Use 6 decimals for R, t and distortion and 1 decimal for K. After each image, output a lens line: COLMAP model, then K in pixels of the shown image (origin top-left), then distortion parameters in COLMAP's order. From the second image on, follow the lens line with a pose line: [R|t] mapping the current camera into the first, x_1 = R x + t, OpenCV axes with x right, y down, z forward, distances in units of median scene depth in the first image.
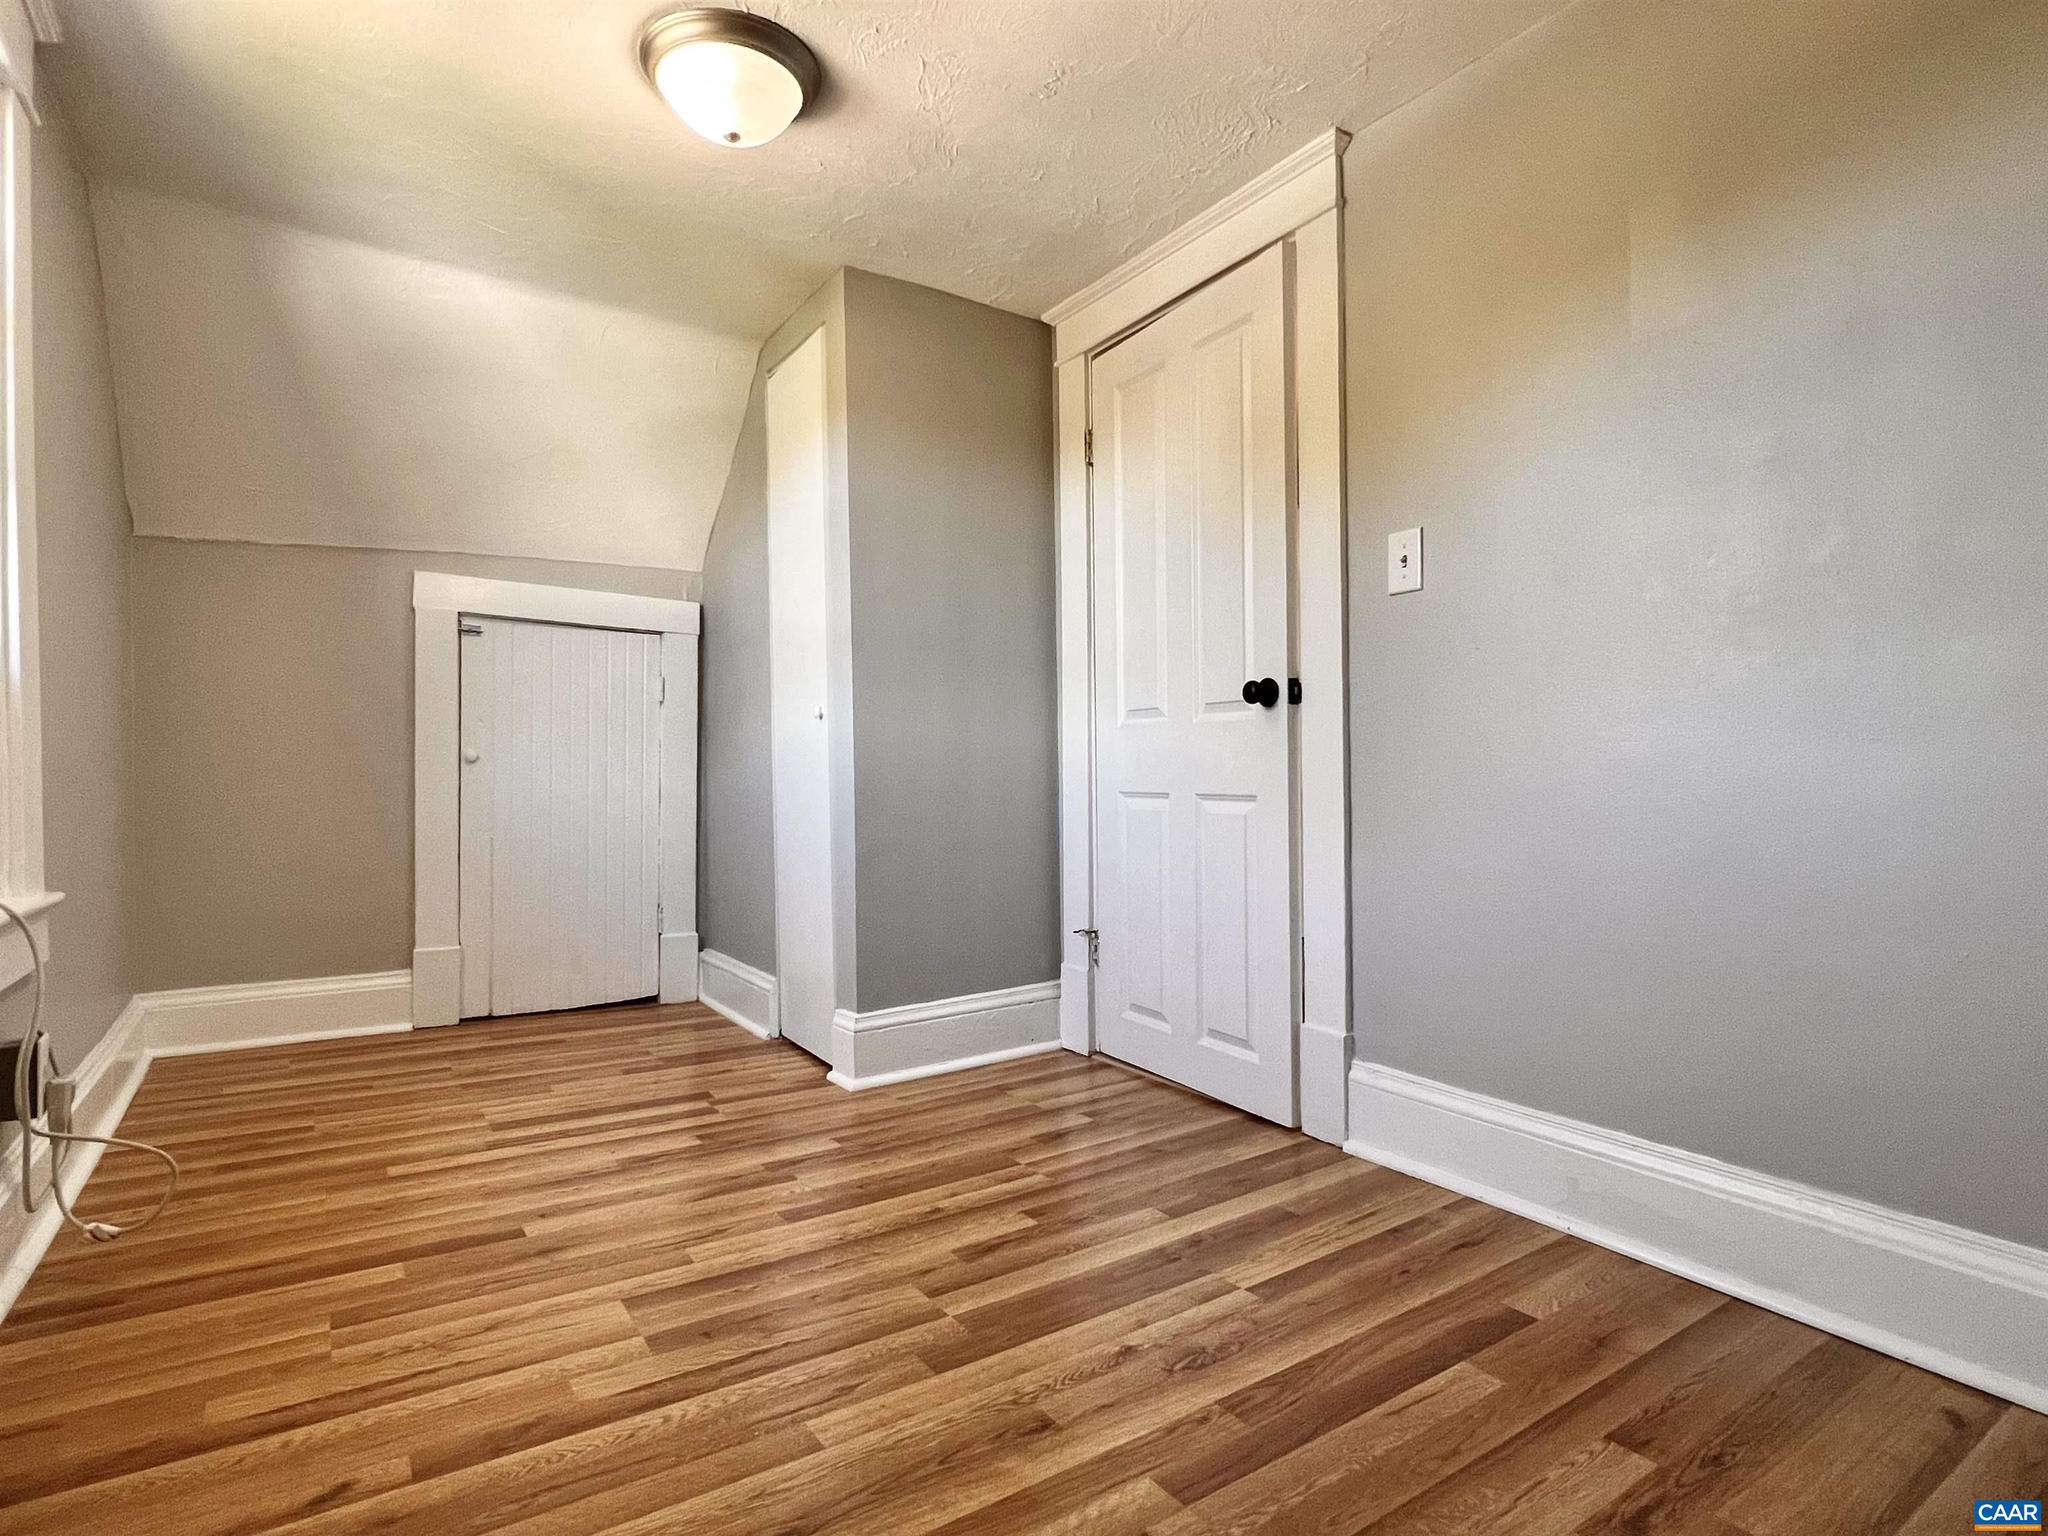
lens RADIAL K [[1059.8, 0, 1009.3], [0, 1059.8, 773.9], [0, 0, 1]] dist [-0.005763, 0.001860]
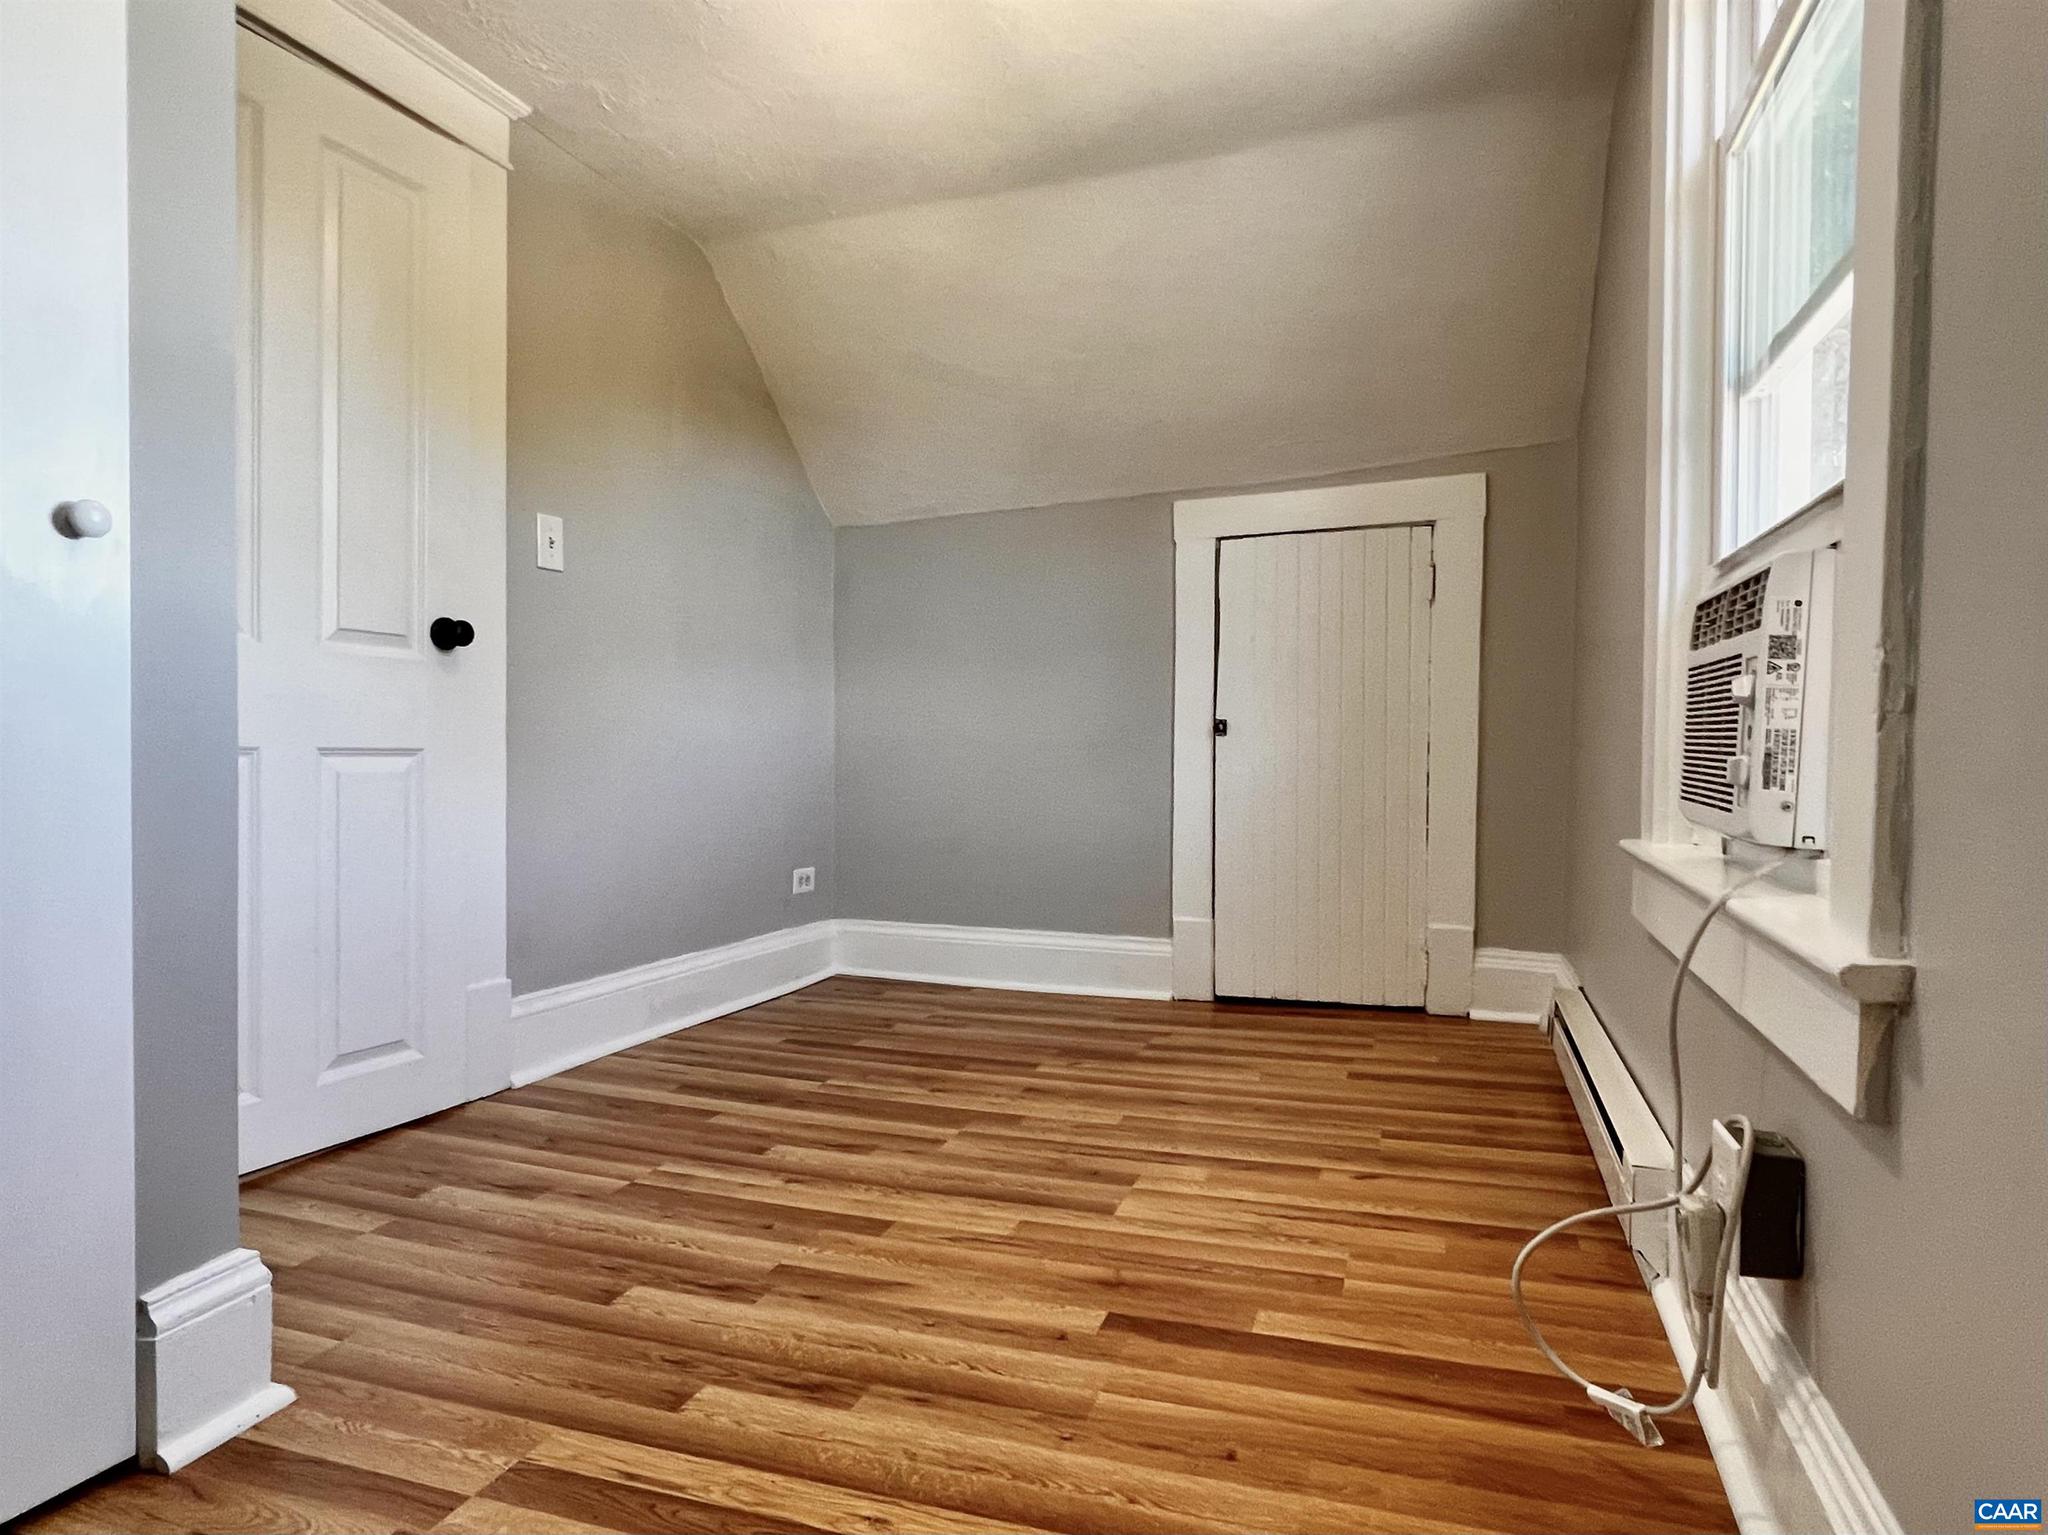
lens RADIAL K [[1168.5, 0, 1029.3], [0, 1168.5, 770.0], [0, 0, 1]] dist [-0.006649, -0.000293]
pose [[-0.605943, -0.007977, 0.795468, -1.005458], [-0.000029, 0.999950, 0.010005, 0.033504], [-0.795508, 0.006039, -0.605913, 1.434600]]
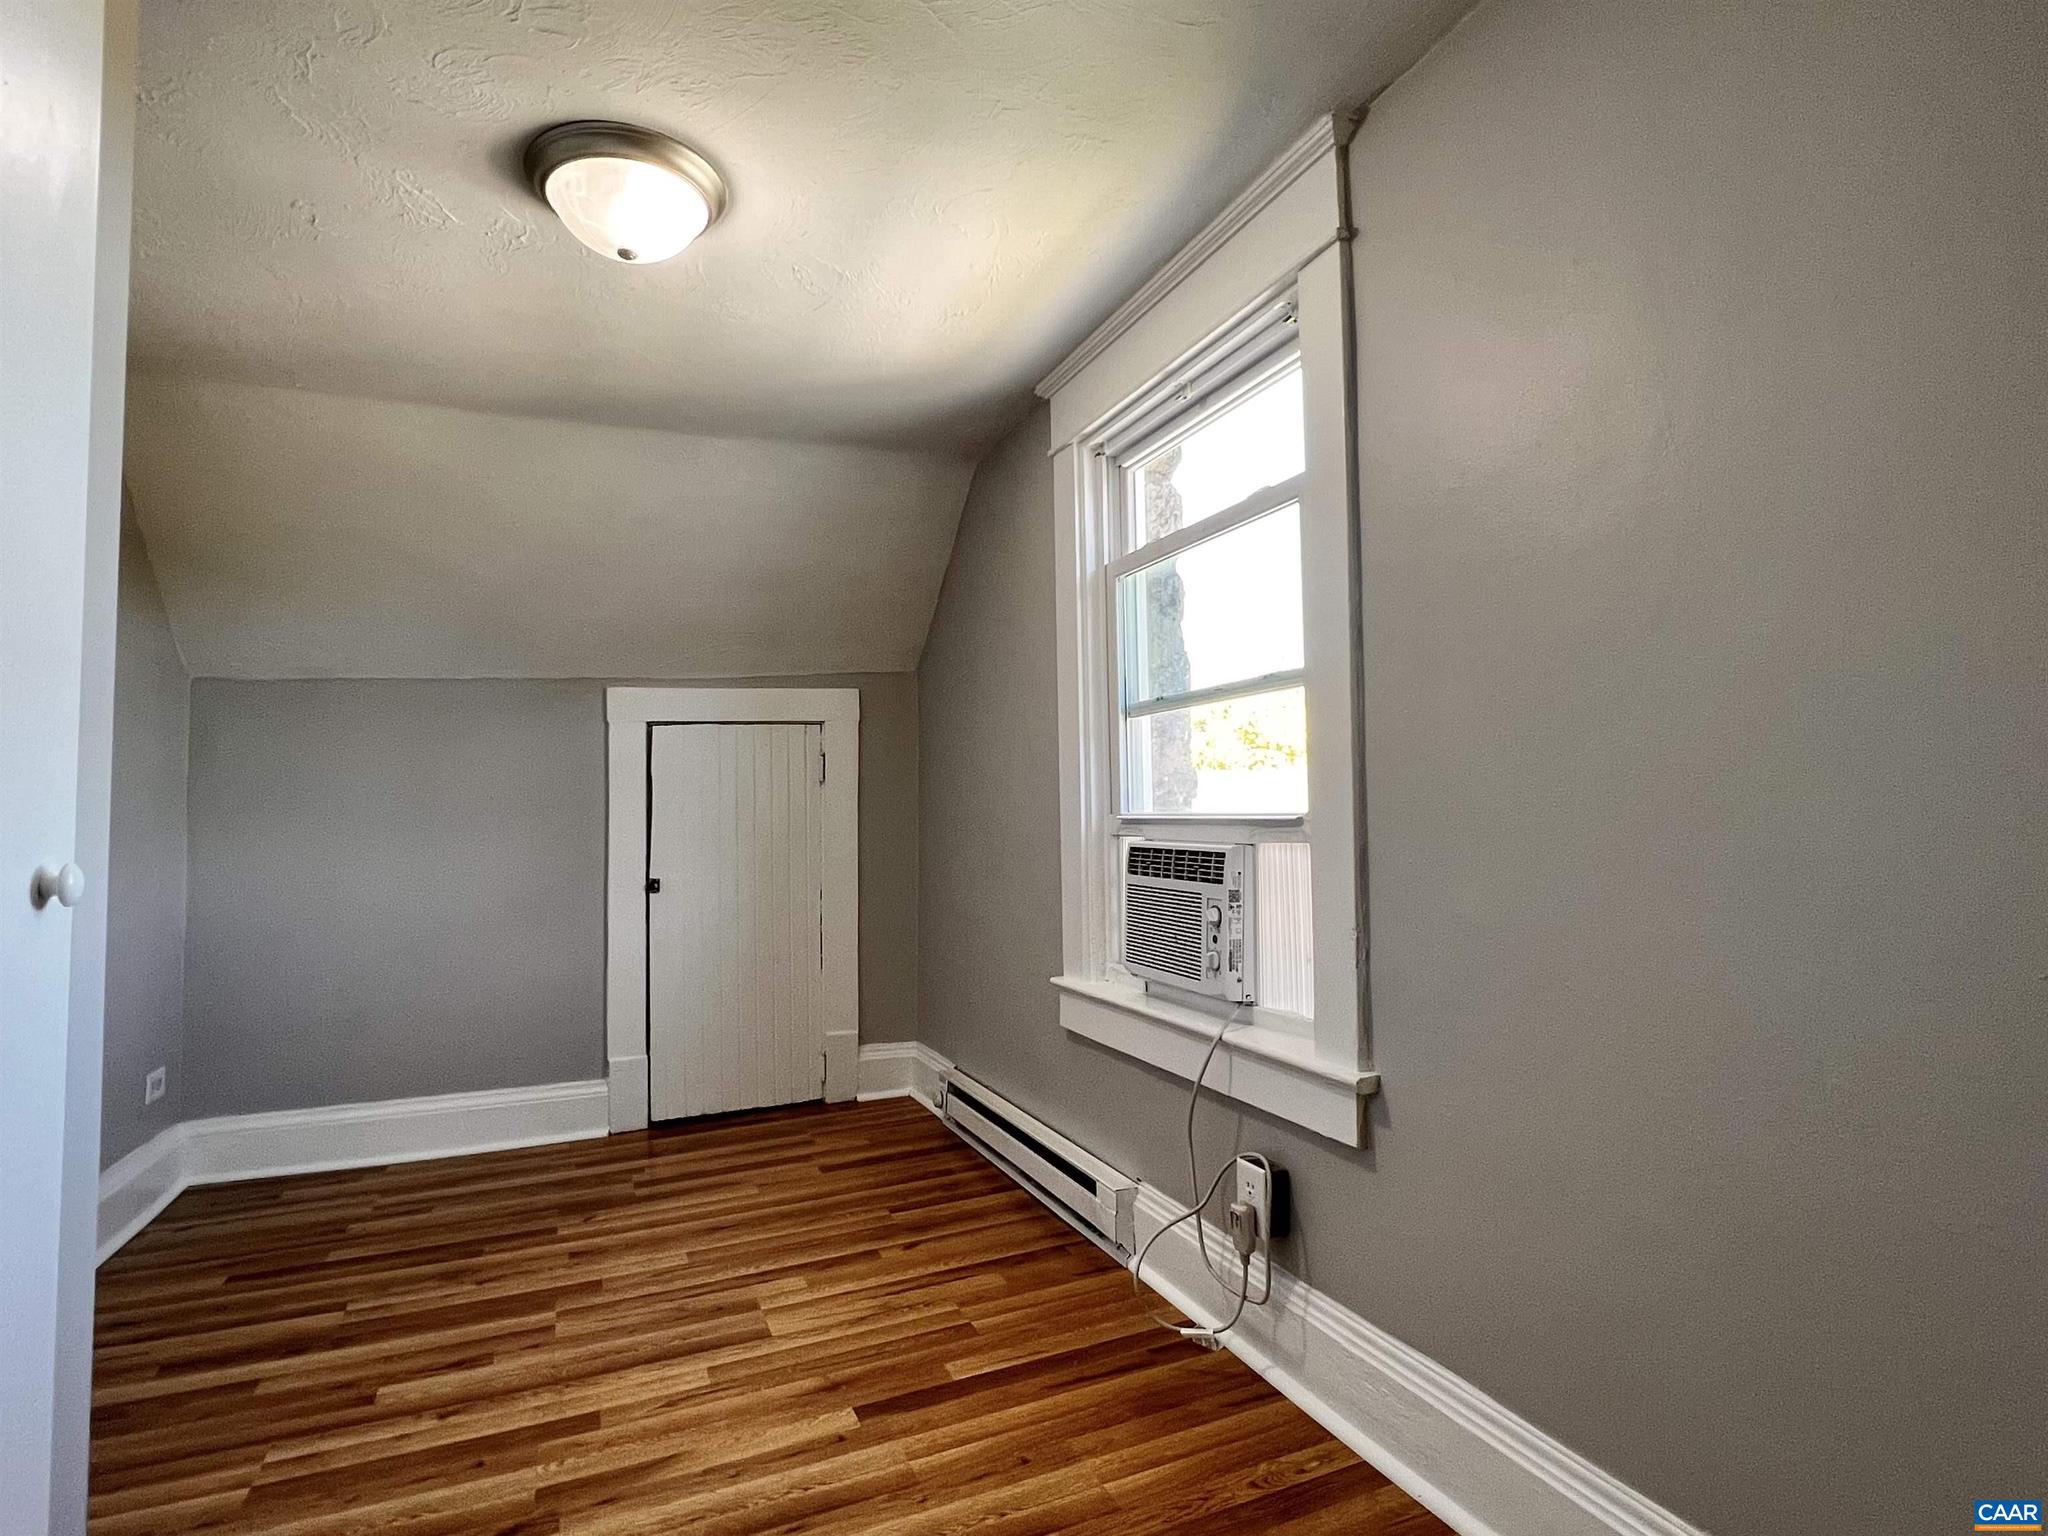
lens RADIAL K [[1059.8, 0, 1013.4], [0, 1059.8, 763.1], [0, 0, 1]] dist [-0.005763, 0.001860]
pose [[-0.982489, 0.037264, 0.182555, -0.747007], [0.027356, 0.998028, -0.056495, -0.100312], [-0.184300, -0.050512, -0.981571, 1.827780]]
